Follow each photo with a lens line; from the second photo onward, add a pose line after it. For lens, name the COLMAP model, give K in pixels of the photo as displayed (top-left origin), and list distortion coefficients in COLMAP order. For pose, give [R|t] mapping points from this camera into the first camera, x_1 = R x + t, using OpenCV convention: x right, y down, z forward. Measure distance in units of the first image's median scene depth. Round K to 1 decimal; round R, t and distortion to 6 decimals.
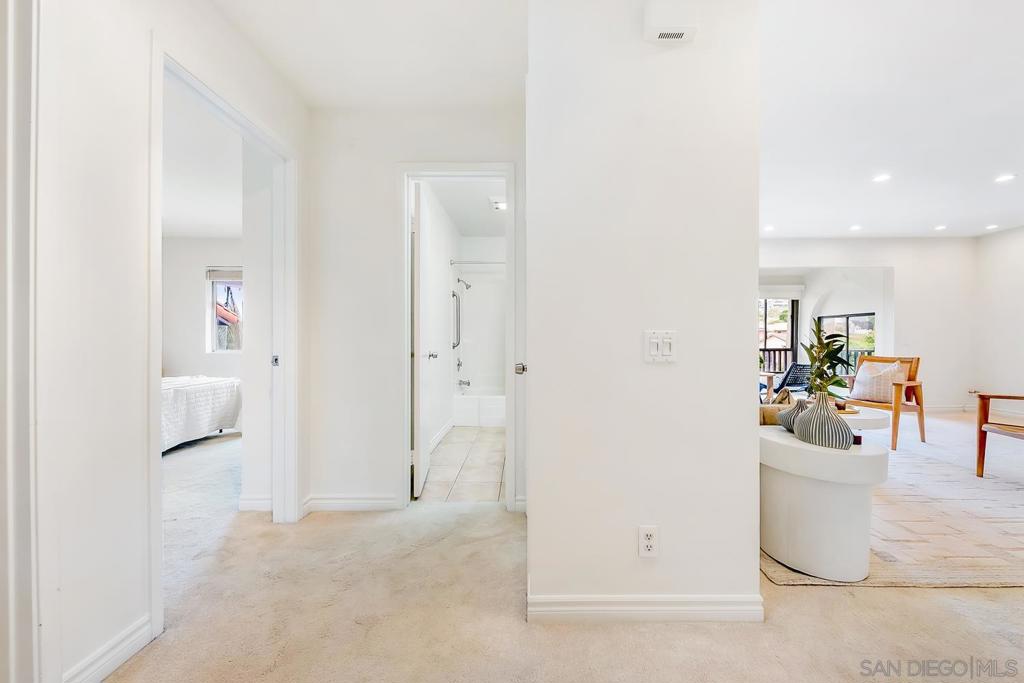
lens RADIAL K [[356.2, 0, 520.7], [0, 356.2, 340.3], [0, 0, 1]] dist [-0.013157, -0.000348]
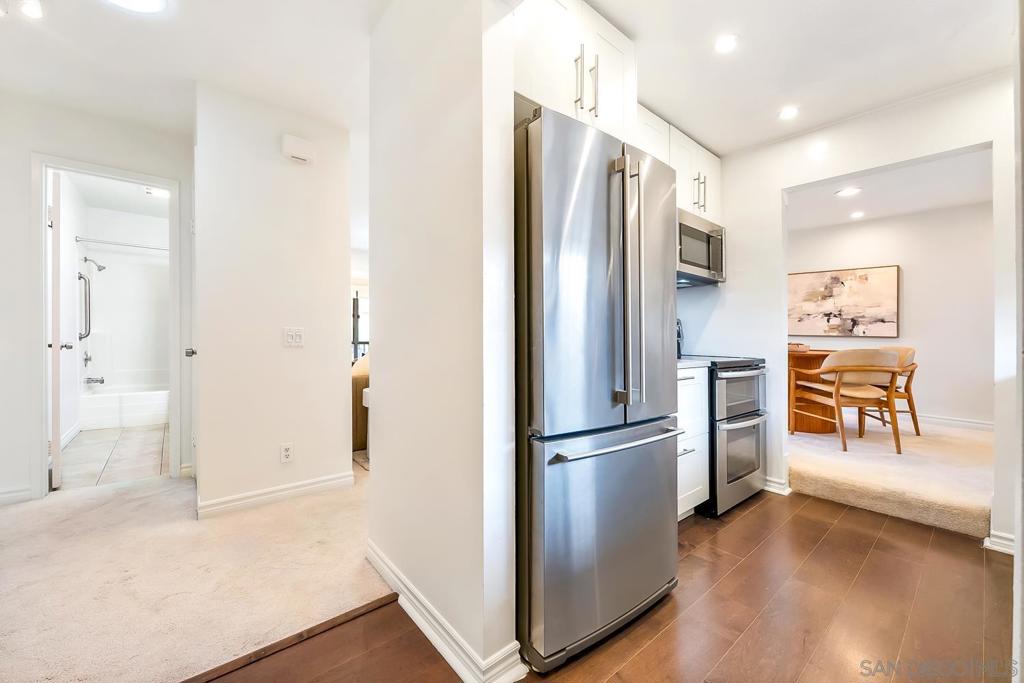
lens RADIAL K [[398.8, 0, 497.7], [0, 398.8, 339.7], [0, 0, 1]] dist [-0.011447, 0.000286]
pose [[0.766920, 0.000979, 0.641742, -0.052603], [-0.010913, 0.999874, 0.011517, -0.001413], [-0.641650, -0.015836, 0.766834, -0.682754]]
